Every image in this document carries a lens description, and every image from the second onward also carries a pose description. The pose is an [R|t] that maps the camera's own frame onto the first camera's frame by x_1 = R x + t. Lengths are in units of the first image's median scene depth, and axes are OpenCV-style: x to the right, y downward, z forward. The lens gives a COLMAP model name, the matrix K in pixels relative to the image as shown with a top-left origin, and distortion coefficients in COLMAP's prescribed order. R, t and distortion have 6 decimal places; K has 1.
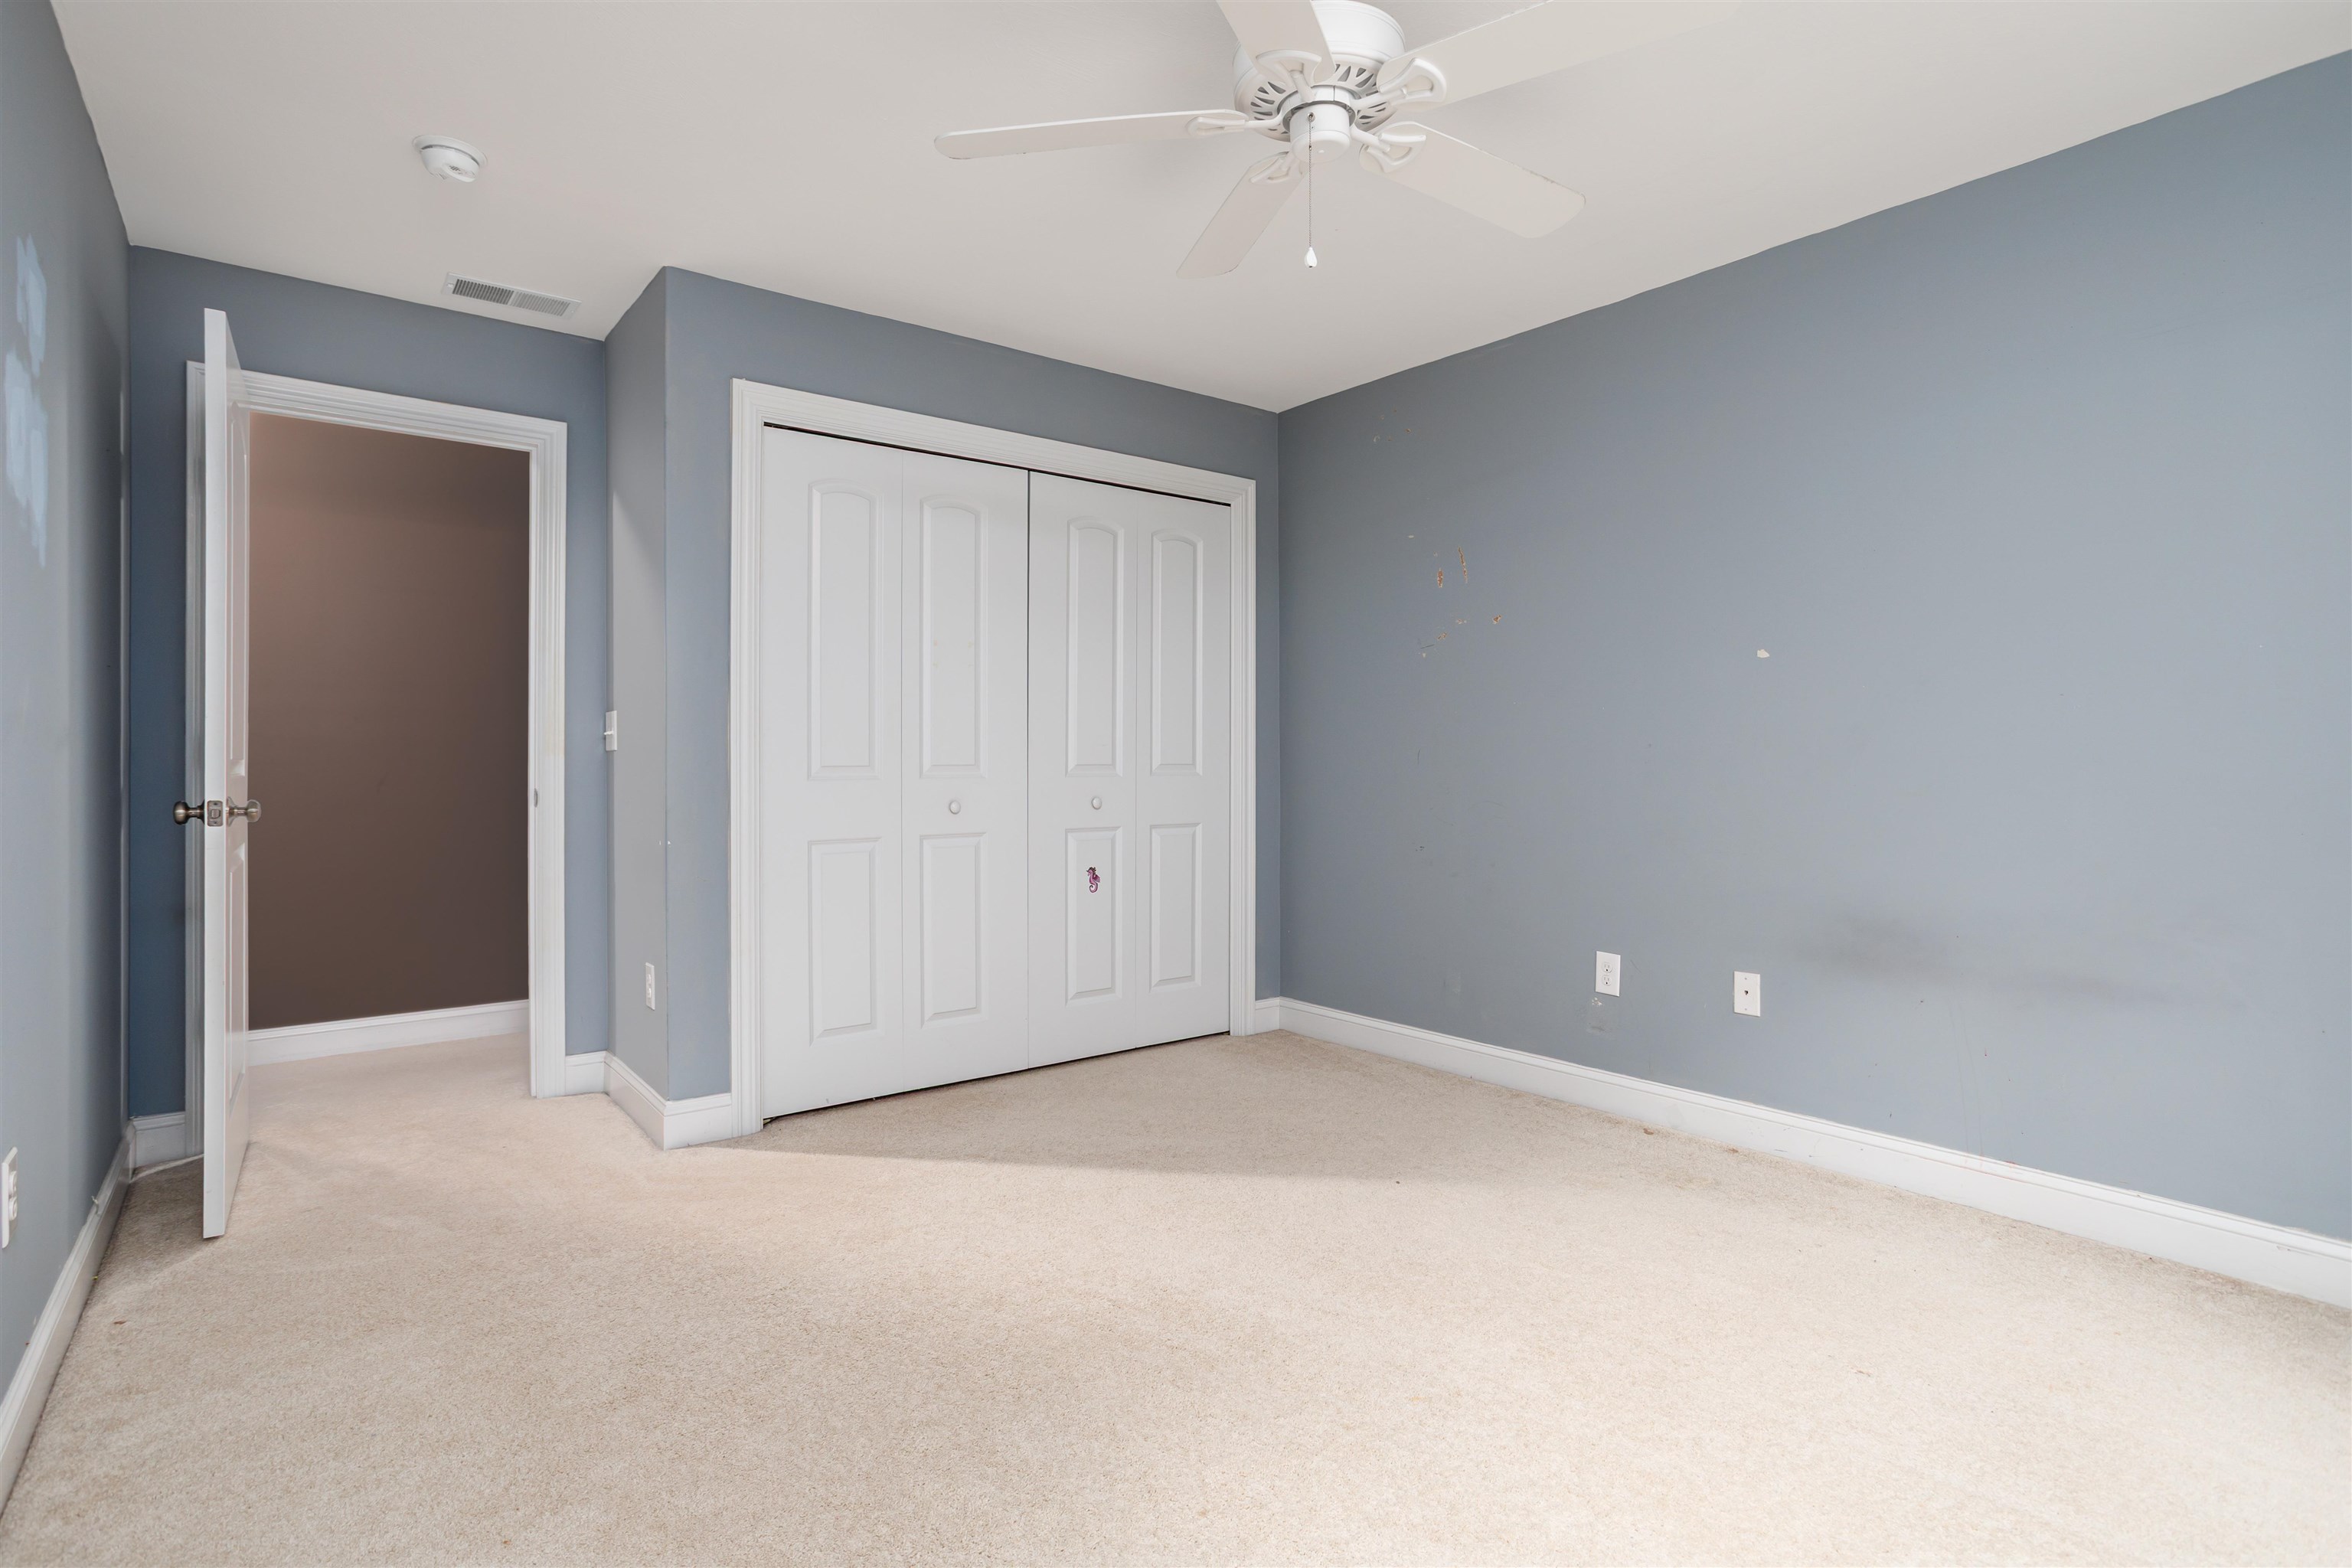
lens RADIAL K [[1150.8, 0, 1185.6], [0, 1150.8, 765.3], [0, 0, 1]] dist [-0.045223, 0.024875]
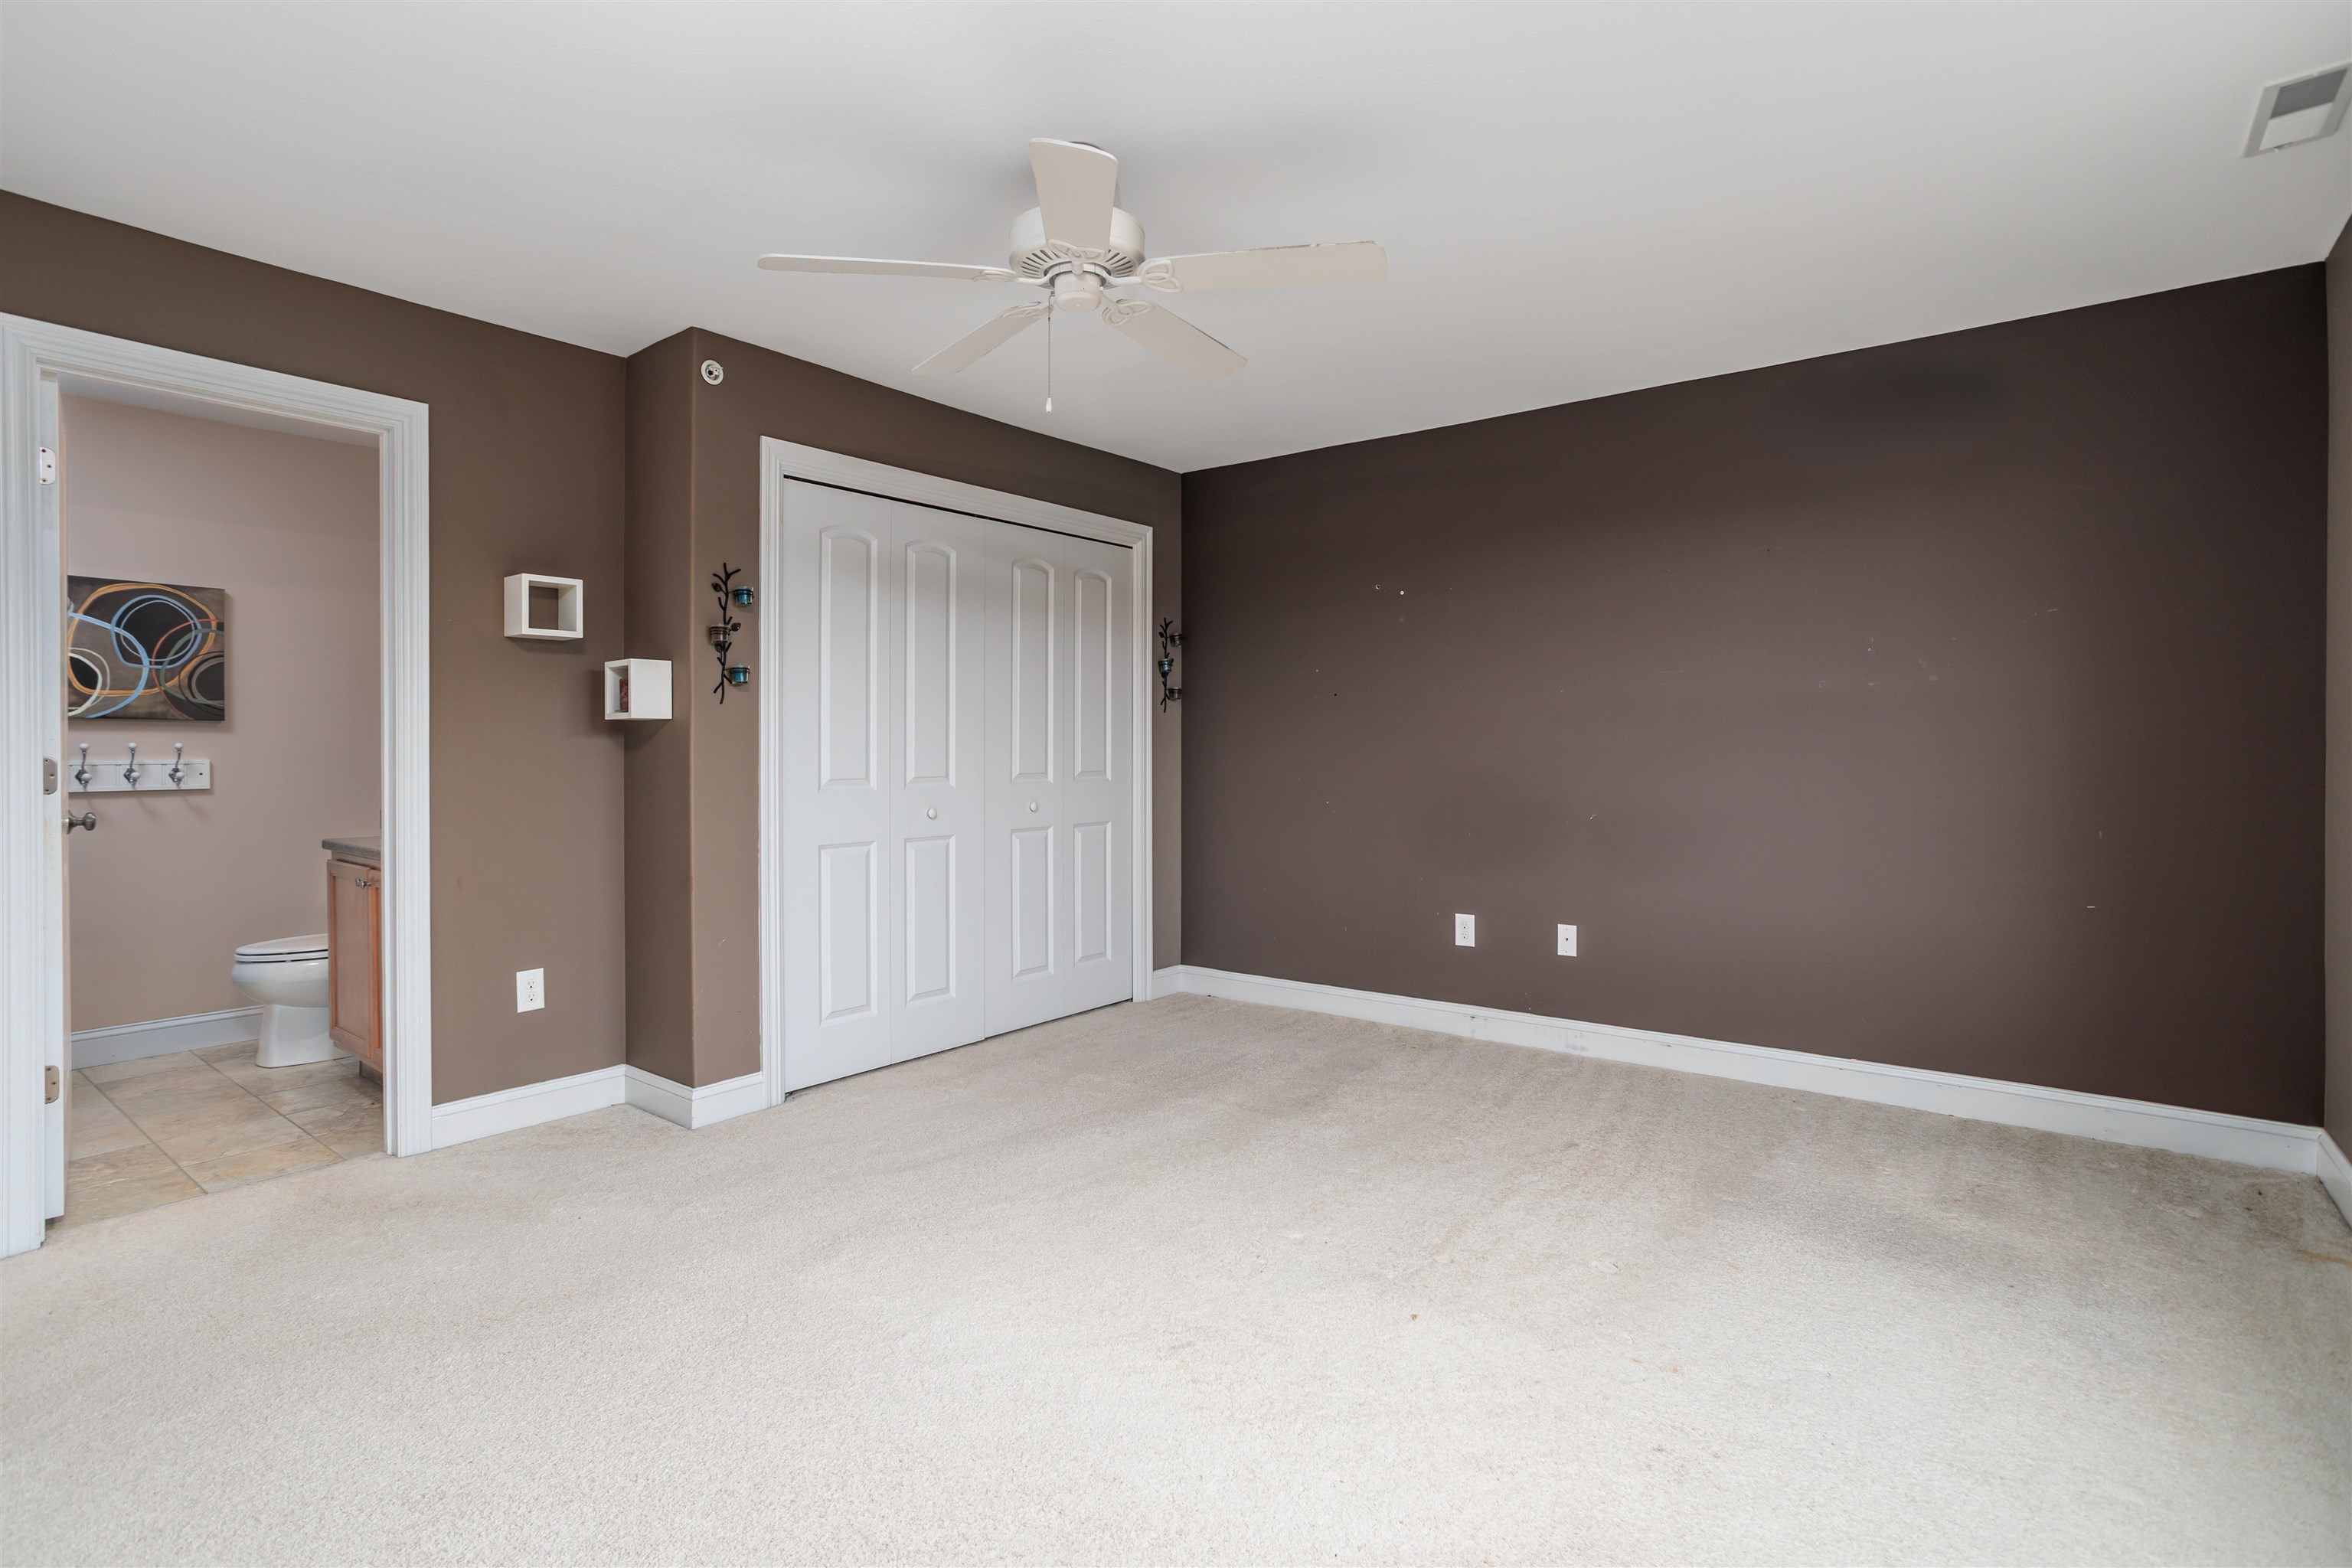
lens RADIAL K [[1150.8, 0, 1180.6], [0, 1150.8, 781.7], [0, 0, 1]] dist [-0.045223, 0.024875]
pose [[0.974107, -0.018911, 0.225294, -0.187592], [0.017706, 0.999816, 0.007369, 0.001205], [-0.225391, -0.003189, 0.974263, -0.145285]]
